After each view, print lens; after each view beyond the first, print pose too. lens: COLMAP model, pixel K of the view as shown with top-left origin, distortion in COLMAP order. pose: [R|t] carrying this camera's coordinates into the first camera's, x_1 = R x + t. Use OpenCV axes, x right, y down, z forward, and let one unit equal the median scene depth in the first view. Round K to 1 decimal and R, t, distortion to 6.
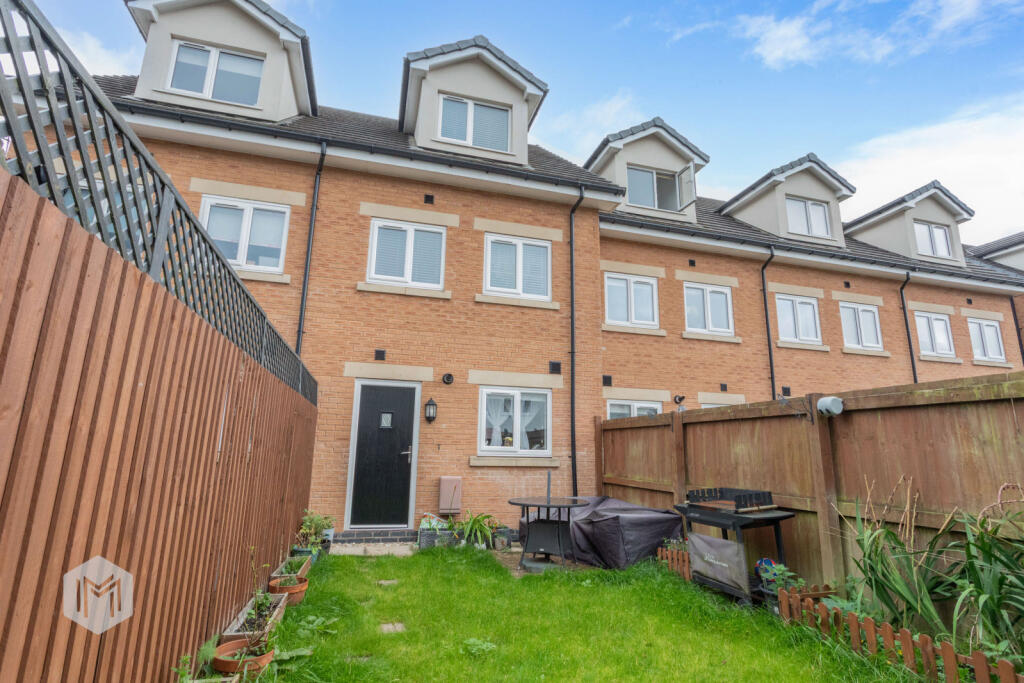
lens RADIAL K [[490.8, 0, 512.0], [0, 490.8, 341.5], [0, 0, 1]] dist [-0.000237, -0.000095]
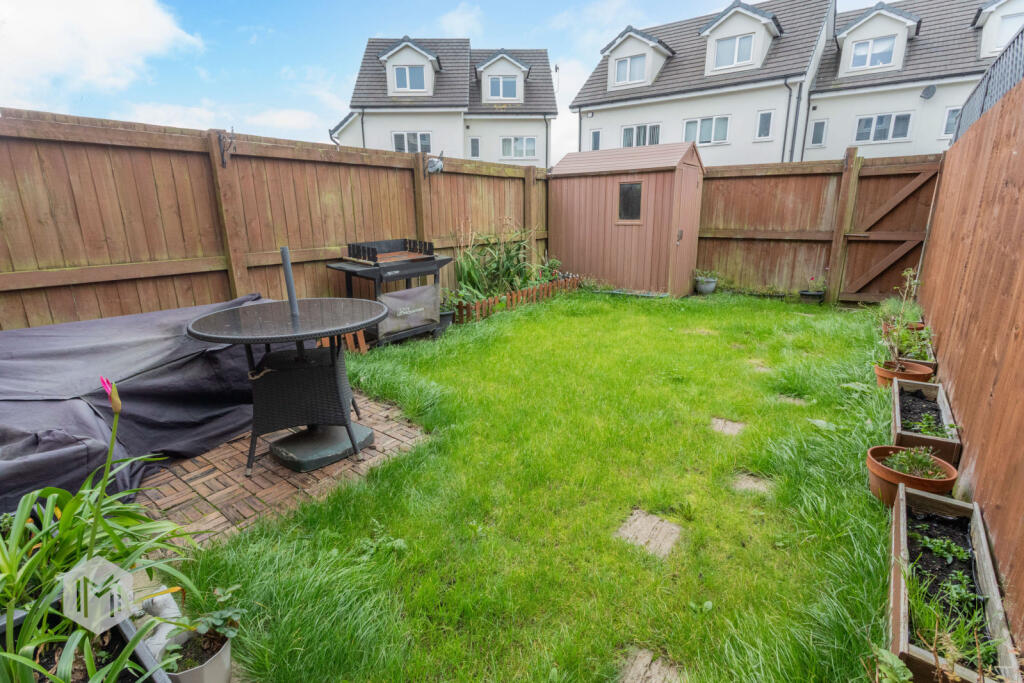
lens RADIAL K [[490.8, 0, 512.0], [0, 490.8, 341.5], [0, 0, 1]] dist [-0.000237, -0.000095]
pose [[-0.602921, -0.223009, 0.765999, -0.378092], [-0.176973, 0.973602, 0.144153, 0.241564], [-0.777925, -0.048648, -0.626471, 1.095003]]
